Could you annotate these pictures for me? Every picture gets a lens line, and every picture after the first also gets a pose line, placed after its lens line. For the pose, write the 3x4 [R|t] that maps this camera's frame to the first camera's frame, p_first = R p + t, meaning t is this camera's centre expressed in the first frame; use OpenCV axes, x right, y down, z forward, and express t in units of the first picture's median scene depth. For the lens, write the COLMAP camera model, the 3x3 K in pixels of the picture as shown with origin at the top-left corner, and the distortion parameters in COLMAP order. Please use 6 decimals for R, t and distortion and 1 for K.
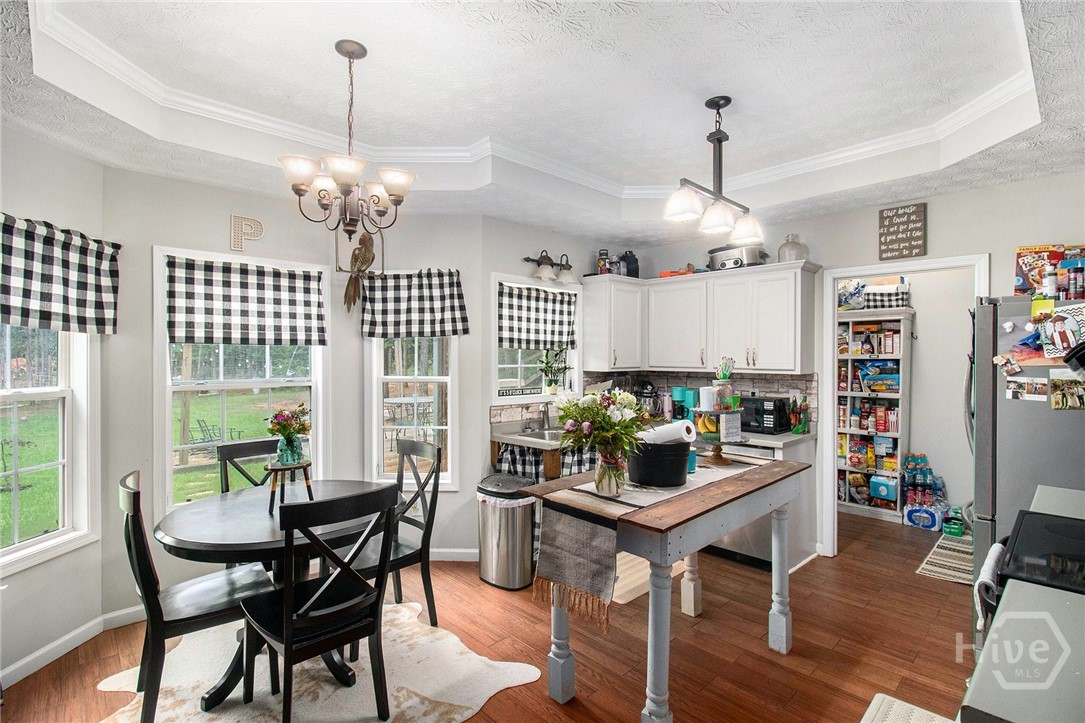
lens RADIAL K [[515.4, 0, 537.2], [0, 515.4, 353.5], [0, 0, 1]] dist [-0.004948, -0.005101]
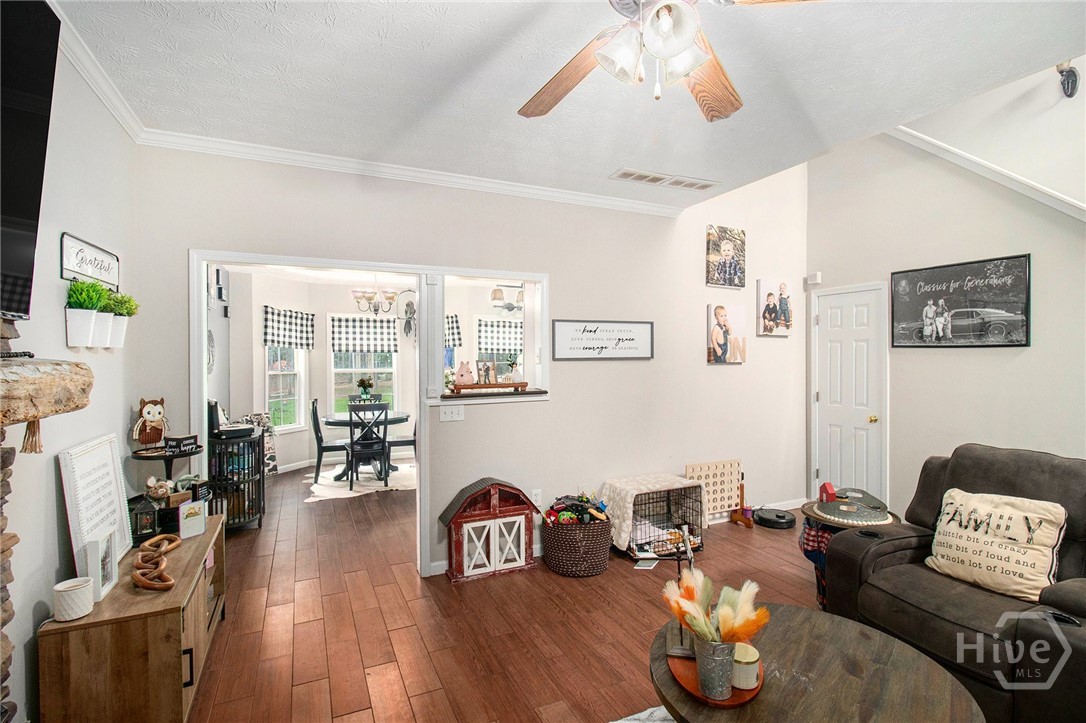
lens RADIAL K [[515.9, 0, 548.9], [0, 515.9, 360.0], [0, 0, 1]] dist [-0.004948, -0.005101]
pose [[0.951304, -0.008397, -0.308140, 0.999764], [0.008400, 0.999964, -0.001317, 0.026312], [0.308140, -0.001336, 0.951340, -0.995110]]
